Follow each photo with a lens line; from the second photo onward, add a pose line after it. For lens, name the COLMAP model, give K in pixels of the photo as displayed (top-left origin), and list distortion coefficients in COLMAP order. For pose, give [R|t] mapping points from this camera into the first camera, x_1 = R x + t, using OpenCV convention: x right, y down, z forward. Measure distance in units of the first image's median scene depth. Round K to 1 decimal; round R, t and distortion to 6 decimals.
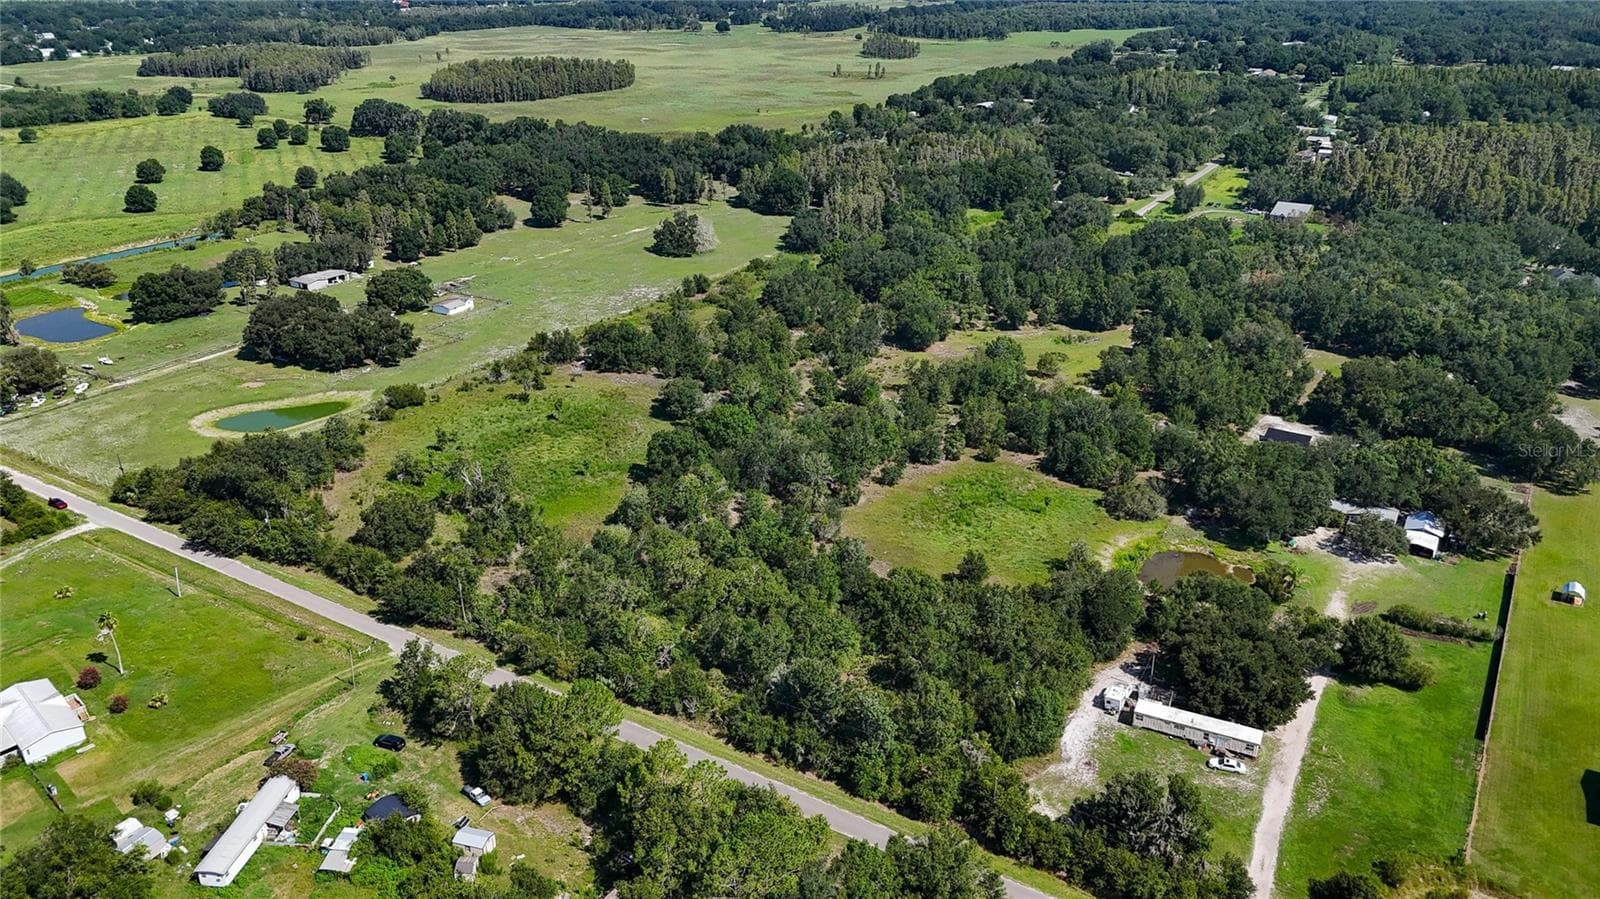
lens RADIAL K [[1188.2, 0, 787.2], [0, 1188.2, 458.8], [0, 0, 1]] dist [0.066715, -0.064868]
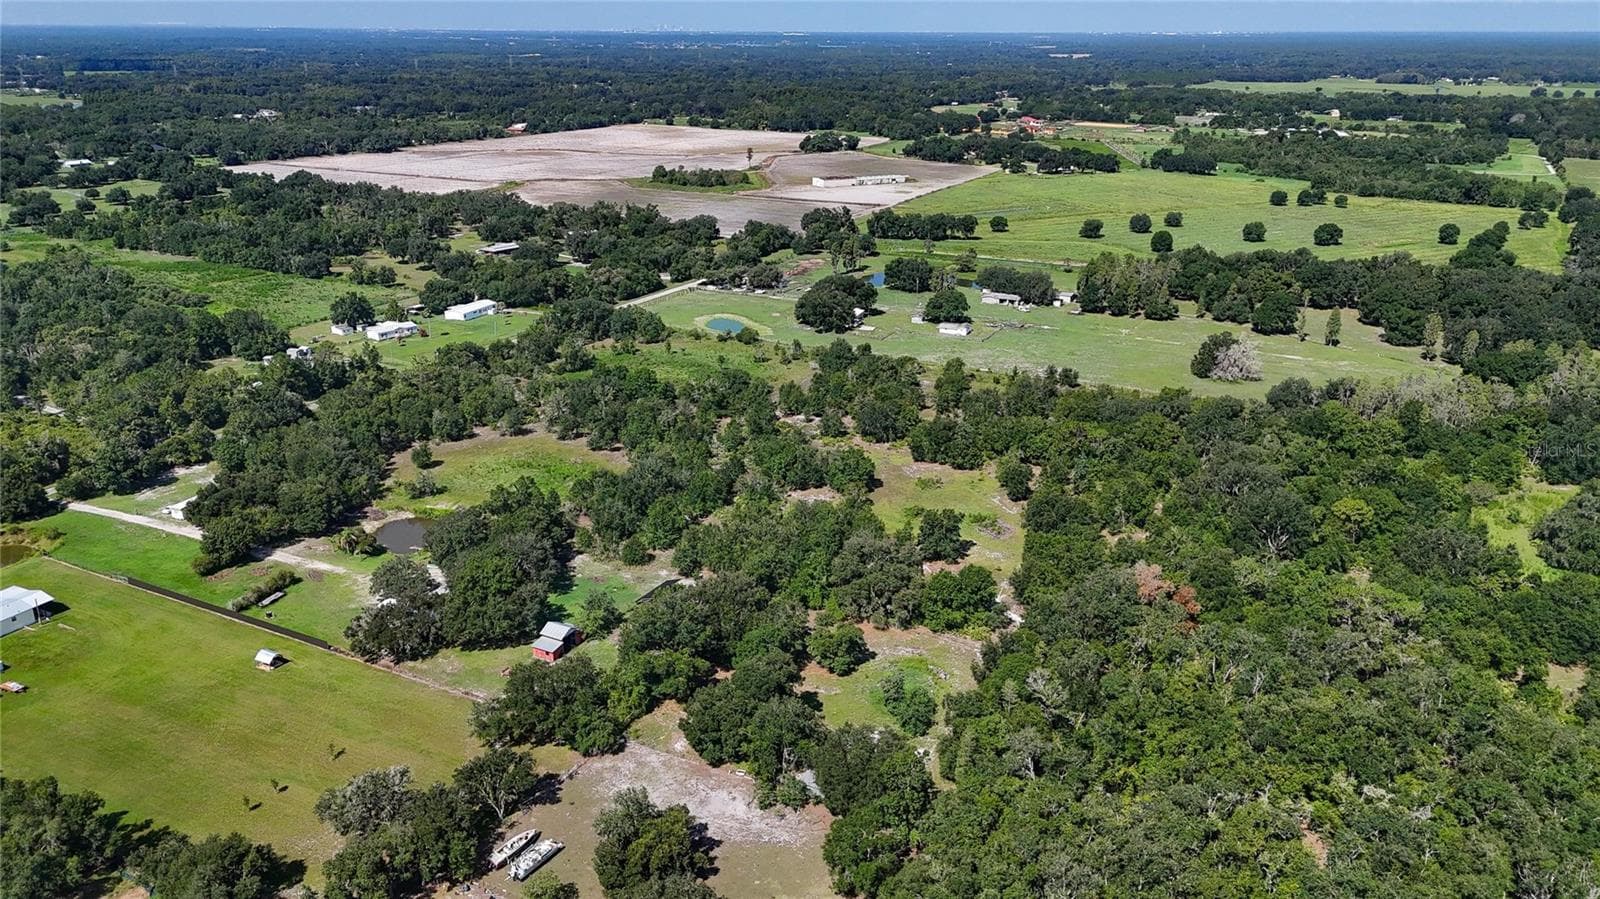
lens RADIAL K [[1188.2, 0, 800.6], [0, 1188.2, 454.8], [0, 0, 1]] dist [0.066715, -0.064868]
pose [[0.084882, 0.337962, -0.937324, 0.672128], [-0.405103, 0.871165, 0.277422, -0.215830], [0.910322, 0.356165, 0.210856, 0.475955]]
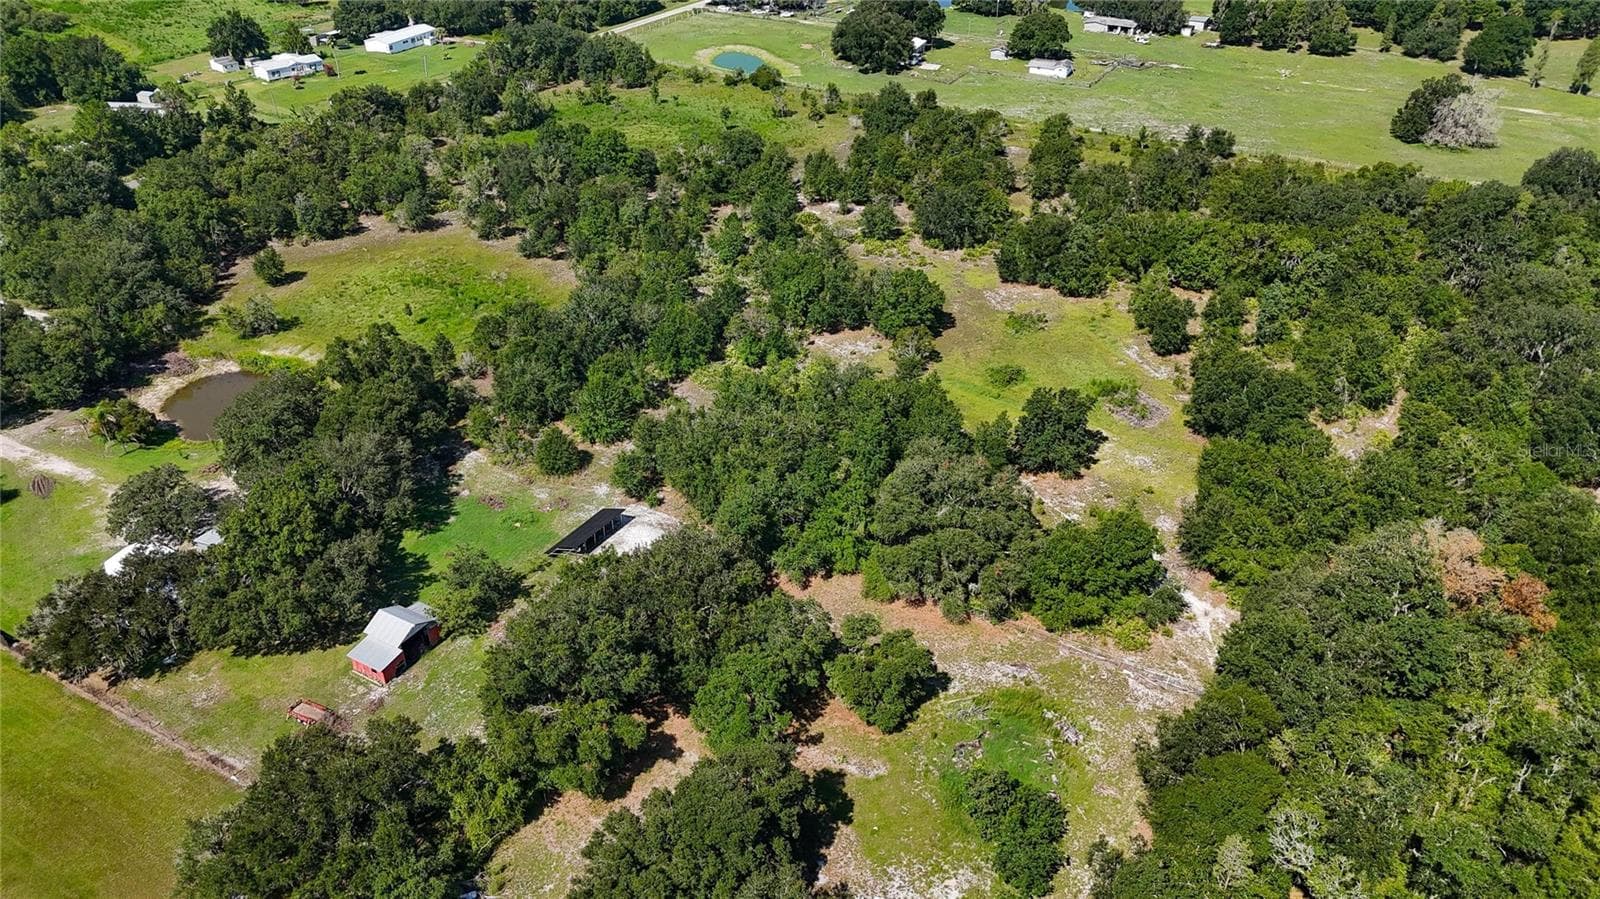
lens RADIAL K [[1188.2, 0, 799.0], [0, 1188.2, 455.1], [0, 0, 1]] dist [0.066715, -0.064868]
pose [[0.047282, 0.529100, -0.847241, 0.470865], [-0.401777, 0.786625, 0.468824, -0.182407], [0.914516, 0.318236, 0.249774, 0.514225]]
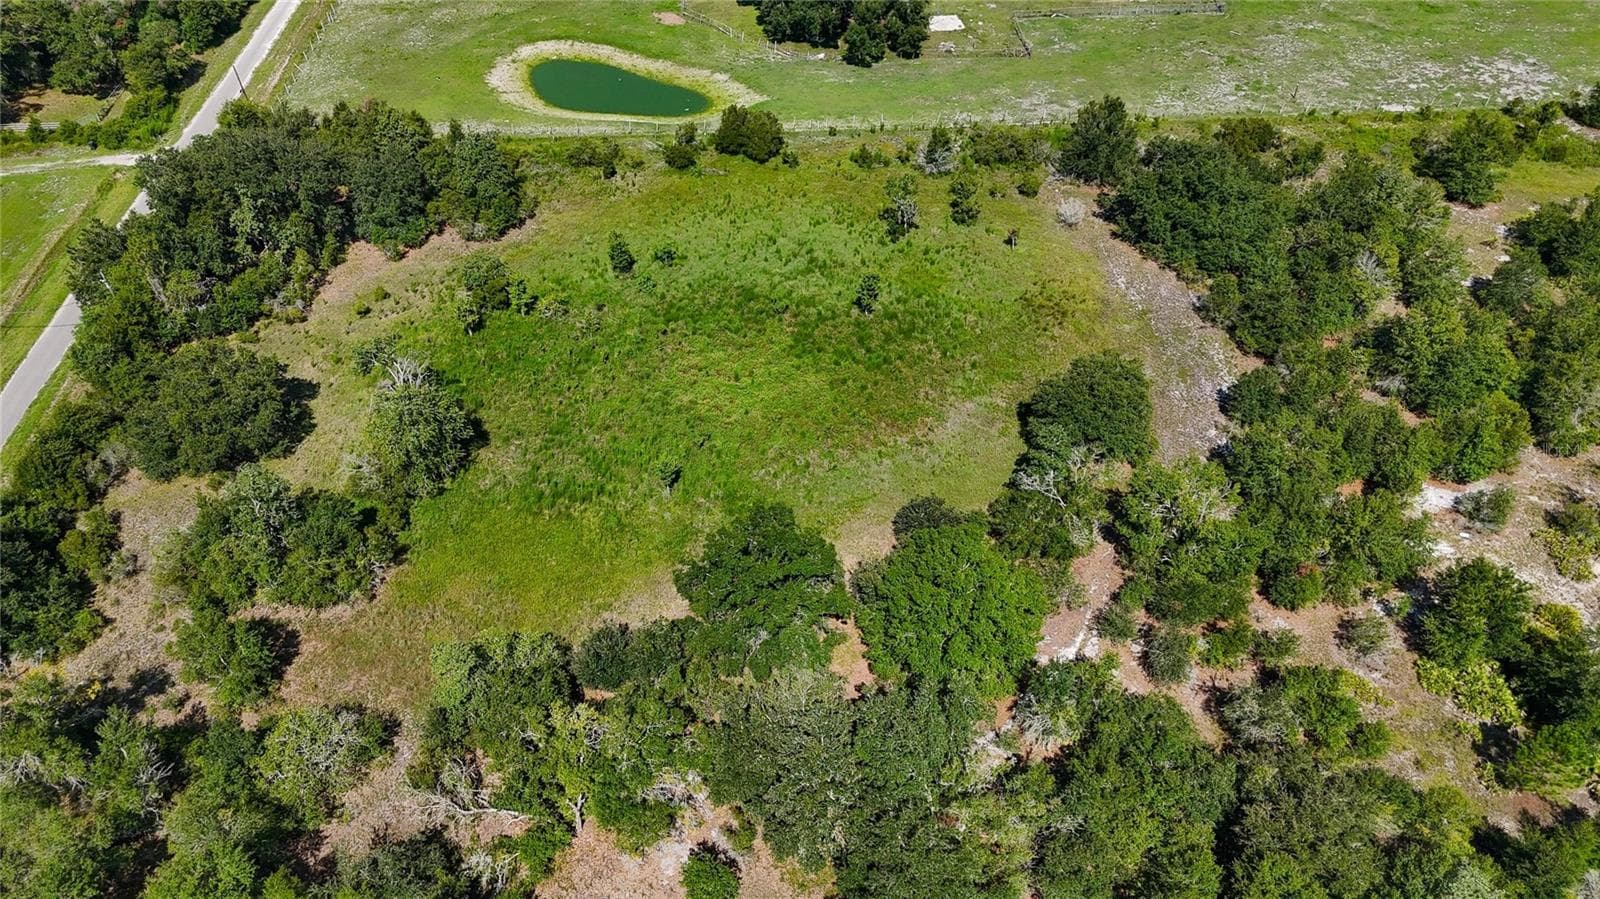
lens RADIAL K [[1188.2, 0, 798.0], [0, 1188.2, 450.4], [0, 0, 1]] dist [0.066715, -0.064868]
pose [[0.582172, 0.542133, -0.605944, 0.058481], [-0.325721, 0.838350, 0.437121, -0.104393], [0.744971, -0.057111, 0.664648, 0.389226]]
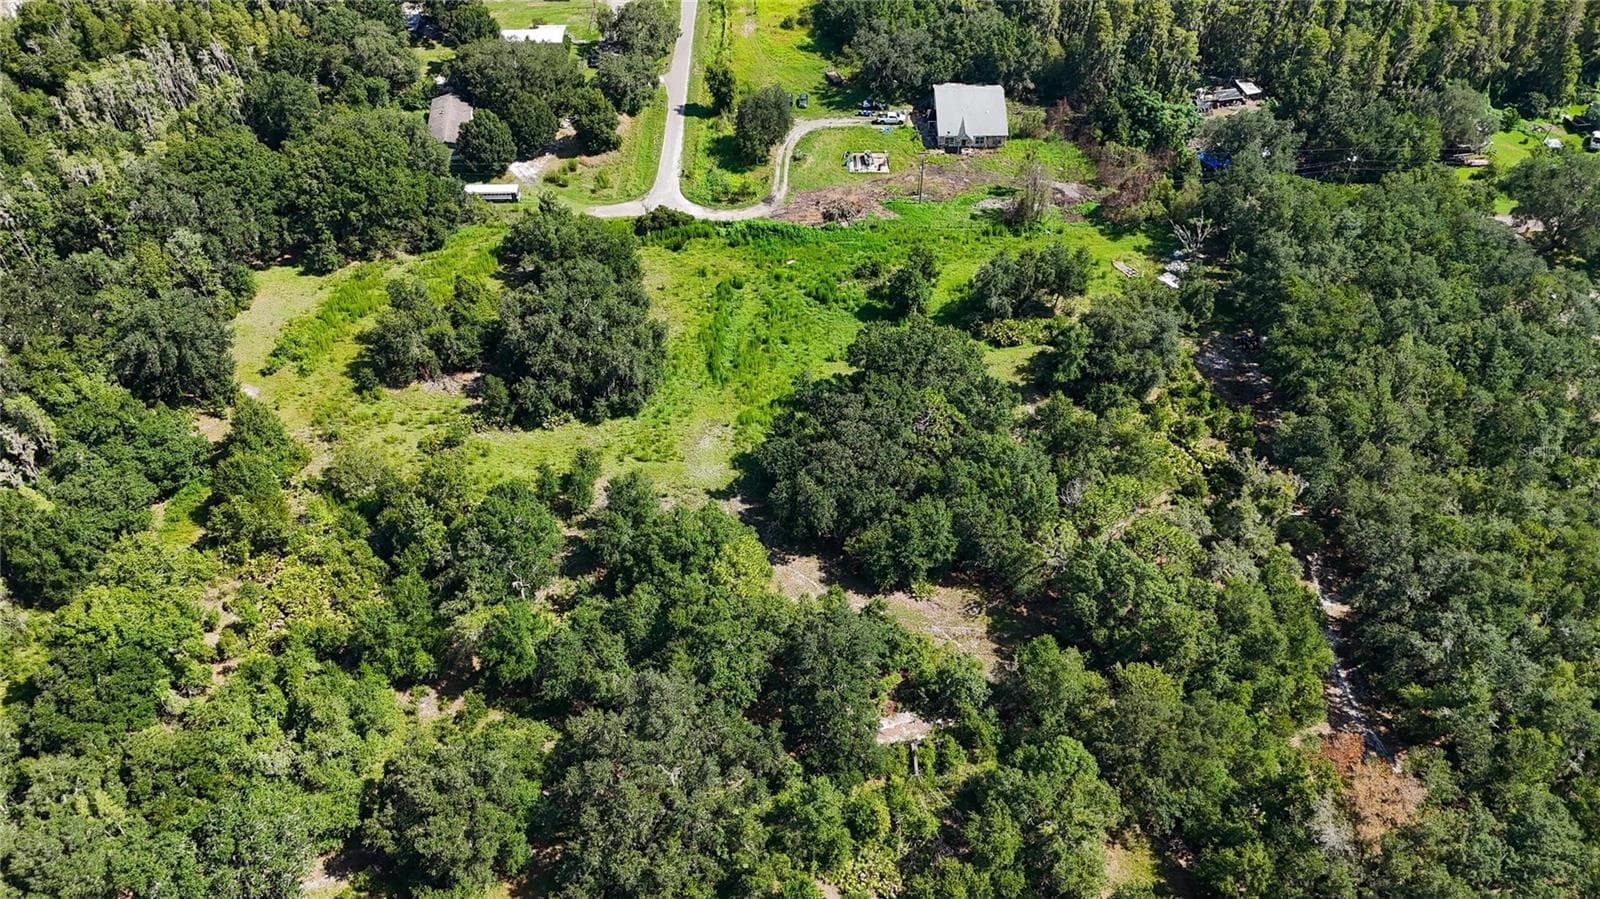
lens RADIAL K [[1188.2, 0, 798.6], [0, 1188.2, 446.0], [0, 0, 1]] dist [0.066715, -0.064868]
pose [[0.843126, -0.373748, 0.386589, 0.130552], [0.223054, 0.897267, 0.380997, -0.270977], [-0.489271, -0.234998, 0.839875, 0.587405]]
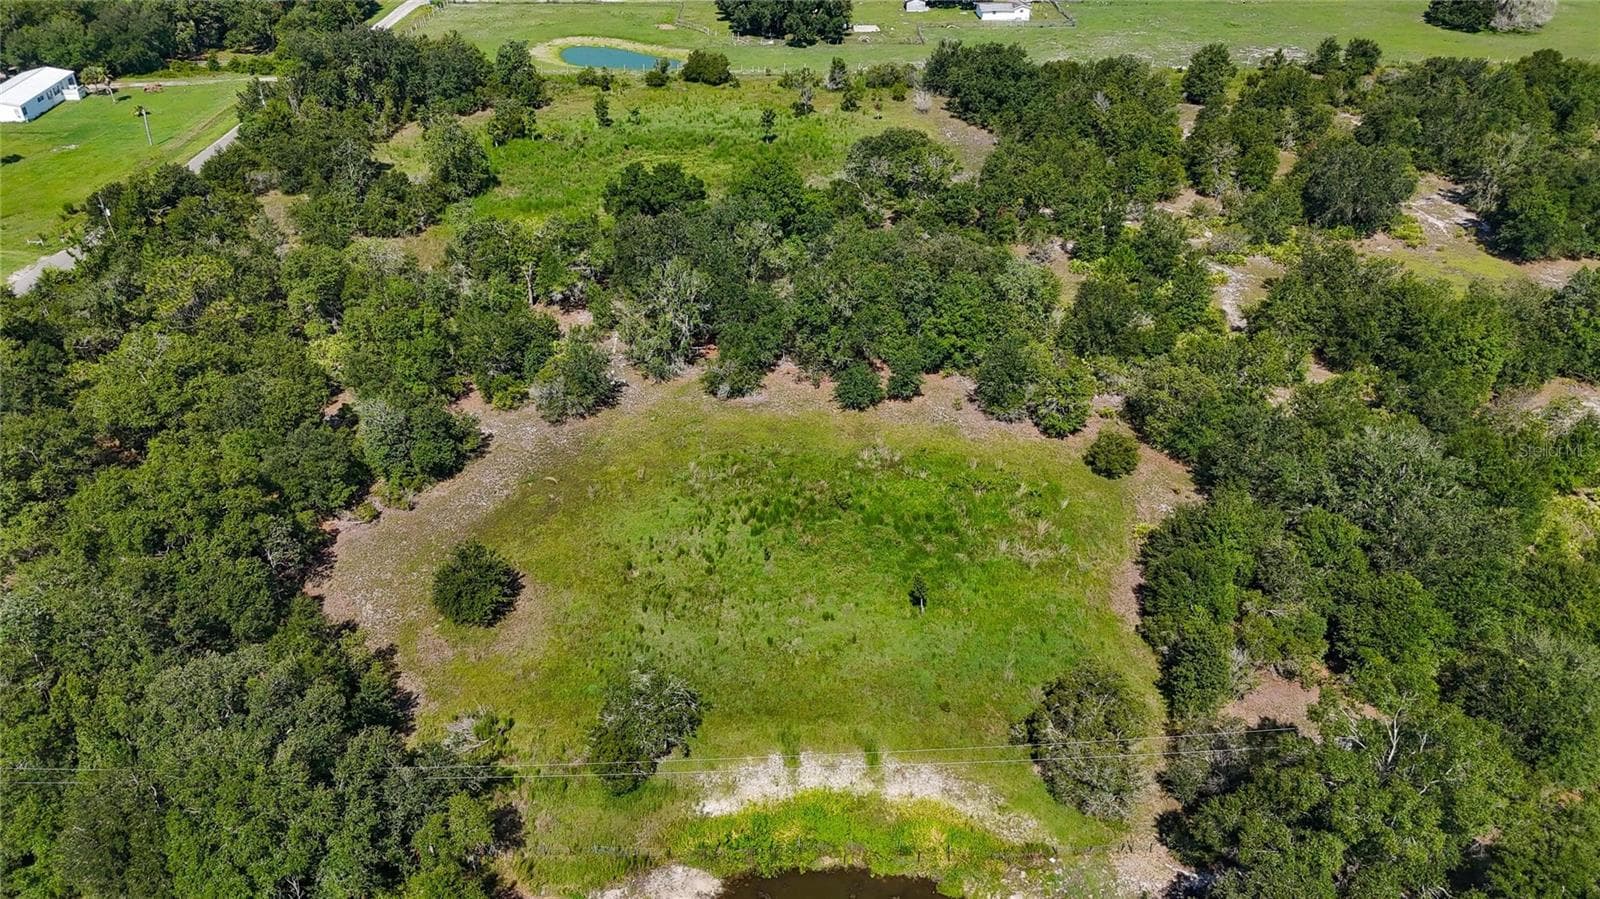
lens RADIAL K [[1188.2, 0, 796.9], [0, 1188.2, 453.8], [0, 0, 1]] dist [0.066715, -0.064868]
pose [[0.538339, 0.440883, -0.718201, 0.215162], [-0.331652, 0.894300, 0.300390, -0.048925], [0.774724, 0.076481, 0.627657, 0.351868]]
